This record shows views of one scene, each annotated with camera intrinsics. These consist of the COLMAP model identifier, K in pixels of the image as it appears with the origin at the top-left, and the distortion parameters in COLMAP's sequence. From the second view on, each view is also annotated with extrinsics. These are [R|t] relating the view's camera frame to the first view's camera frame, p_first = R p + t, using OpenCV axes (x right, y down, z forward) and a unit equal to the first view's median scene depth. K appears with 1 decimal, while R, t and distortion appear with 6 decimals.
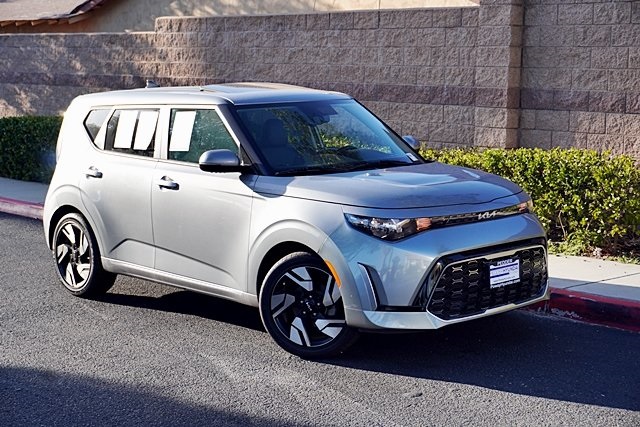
lens RADIAL K [[1108.3, 0, 320.0], [0, 1108.3, 213.5], [0, 0, 1]] dist [0.033028, 0.106231]
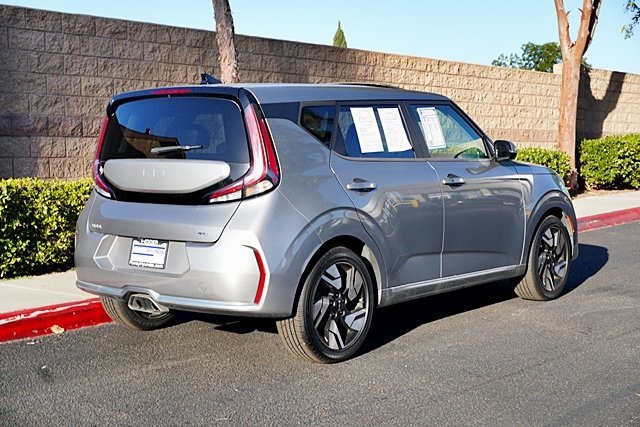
lens RADIAL K [[978.1, 0, 320.0], [0, 978.1, 213.5], [0, 0, 1]] dist [-0.006385, 0.062918]
pose [[-0.123530, -0.067189, 0.990064, -0.838456], [0.143670, 0.985982, 0.084838, -0.076737], [-0.981886, 0.152723, -0.112146, 1.063606]]
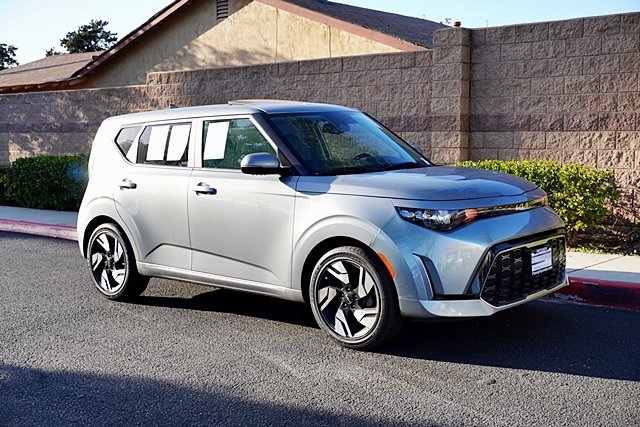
lens RADIAL K [[793.0, 0, 320.0], [0, 793.0, 213.5], [0, 0, 1]] dist [0.006986, 0.010406]
pose [[0.994540, -0.028389, 0.100422, -0.091838], [0.031468, 0.999078, -0.029208, 0.019072], [-0.099500, 0.032209, 0.994516, 0.205890]]
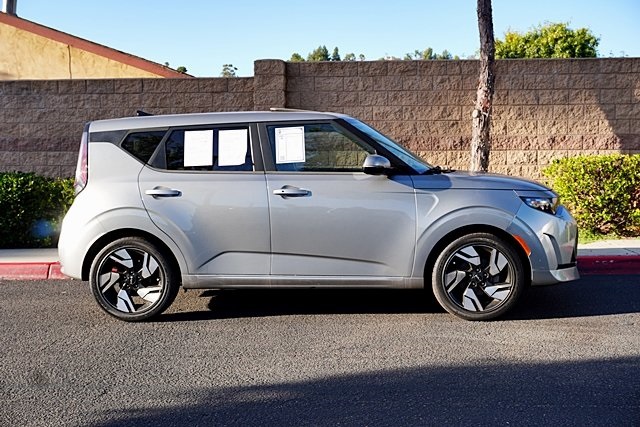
lens RADIAL K [[724.1, 0, 320.0], [0, 724.1, 213.5], [0, 0, 1]] dist [-0.008446, 0.014269]
pose [[0.731764, -0.058831, 0.679014, -0.522735], [0.103534, 0.994301, -0.025429, 0.012447], [-0.673648, 0.088909, 0.733685, 0.413073]]
